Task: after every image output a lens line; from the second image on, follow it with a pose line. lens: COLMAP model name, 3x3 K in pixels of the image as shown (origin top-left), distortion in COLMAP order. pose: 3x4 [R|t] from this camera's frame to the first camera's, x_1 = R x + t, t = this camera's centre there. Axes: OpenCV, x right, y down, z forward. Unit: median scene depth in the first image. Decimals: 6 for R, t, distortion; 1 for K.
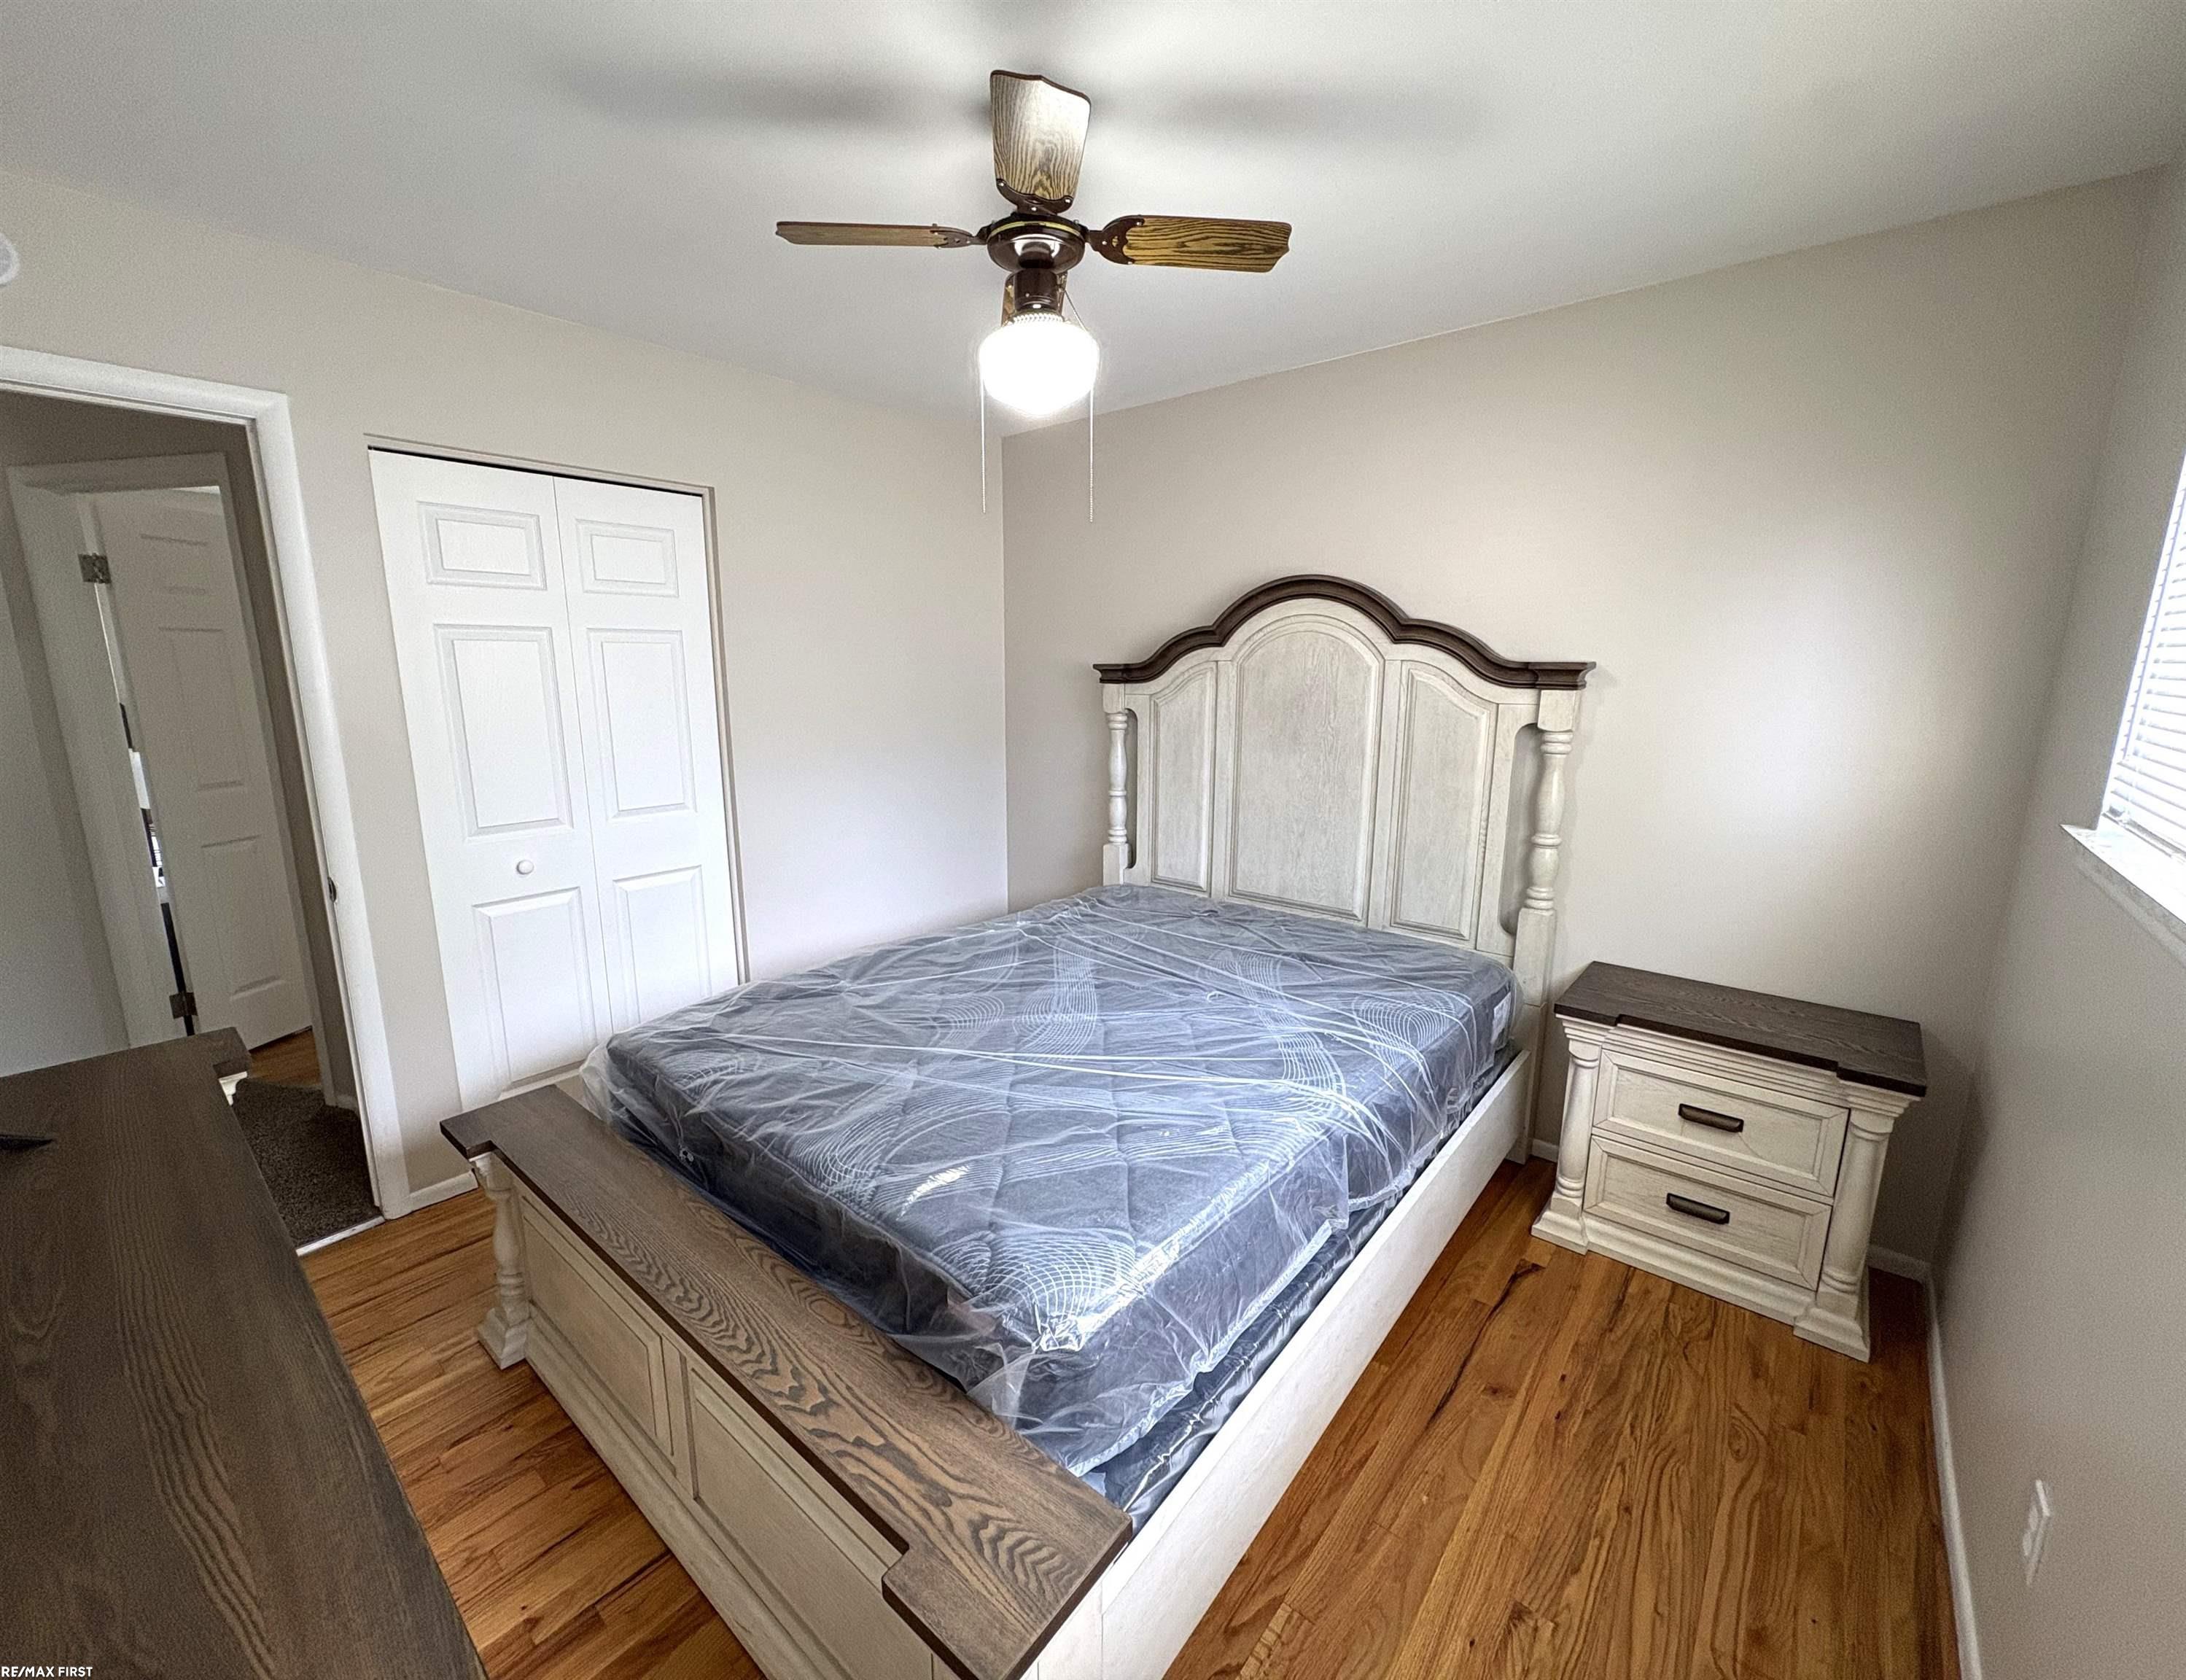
lens RADIAL K [[902.3, 0, 1082.3], [0, 902.3, 842.3], [0, 0, 1]] dist [-0.001451, -0.000040]
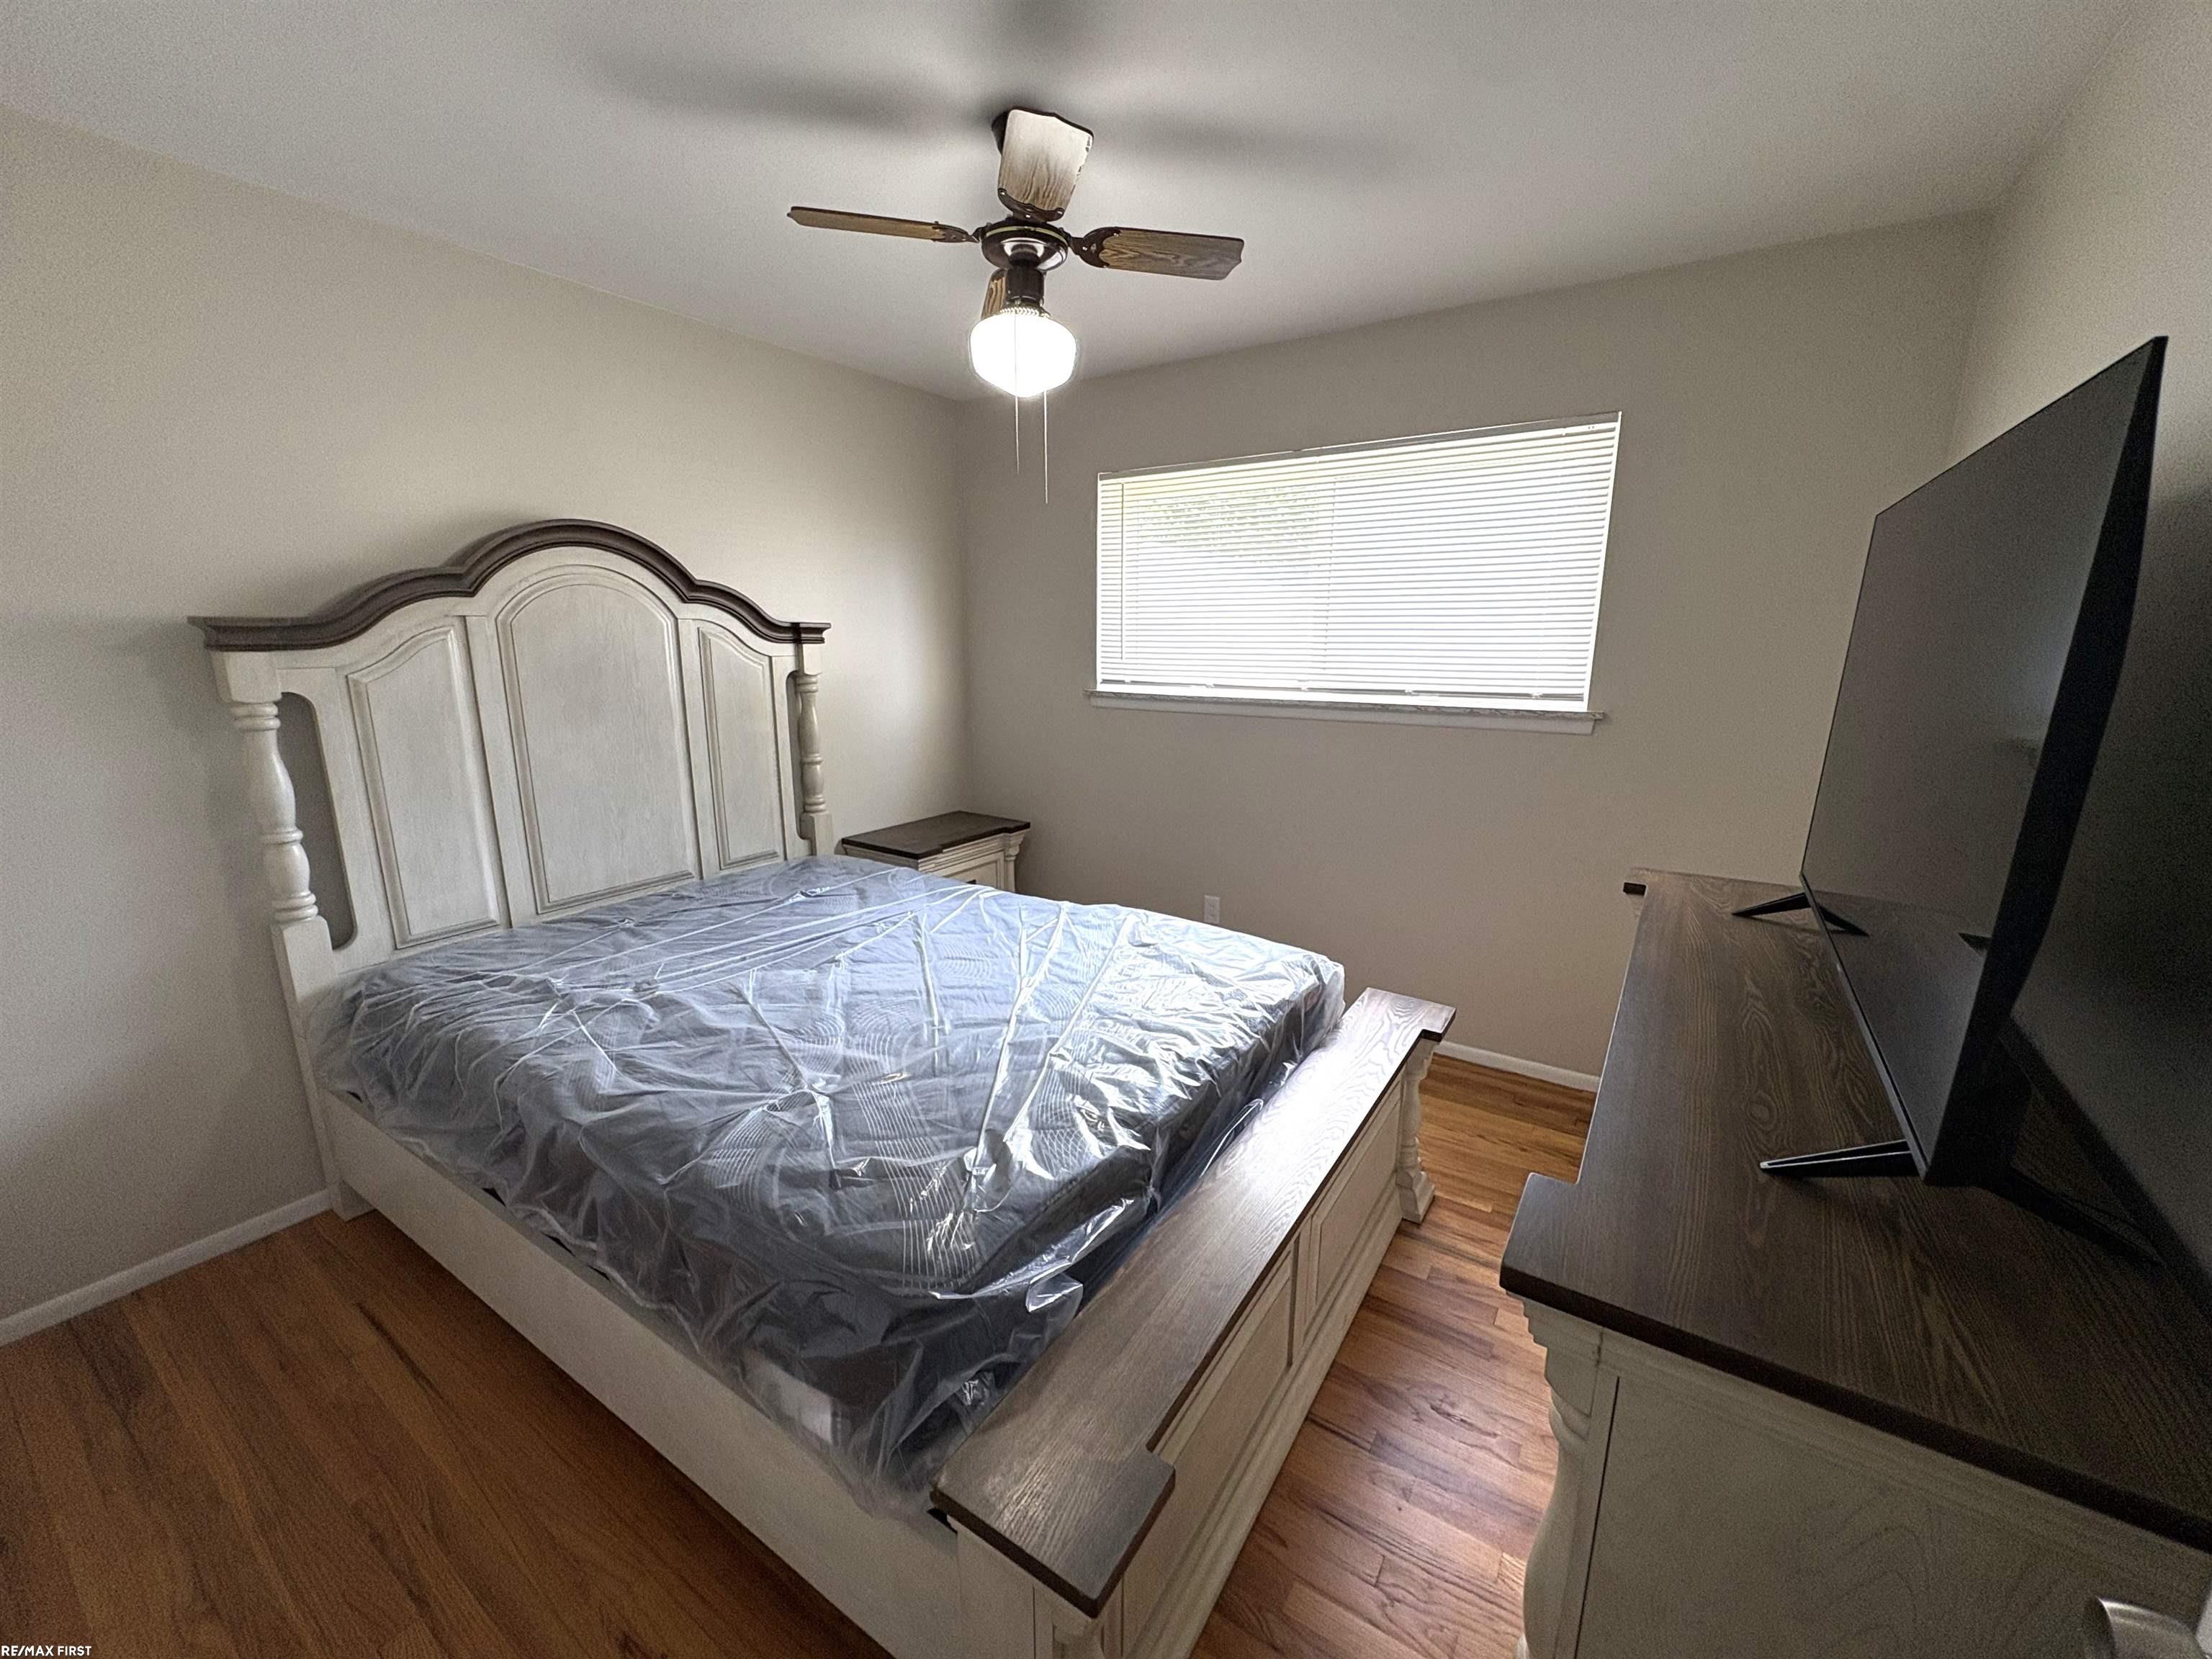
lens RADIAL K [[873.7, 0, 1093.2], [0, 873.7, 831.3], [0, 0, 1]] dist [0.002209, -0.000258]
pose [[-0.118354, -0.218452, 0.968644, -0.733832], [0.191669, 0.952129, 0.238147, -0.117752], [-0.974297, 0.213845, -0.070817, 0.658347]]
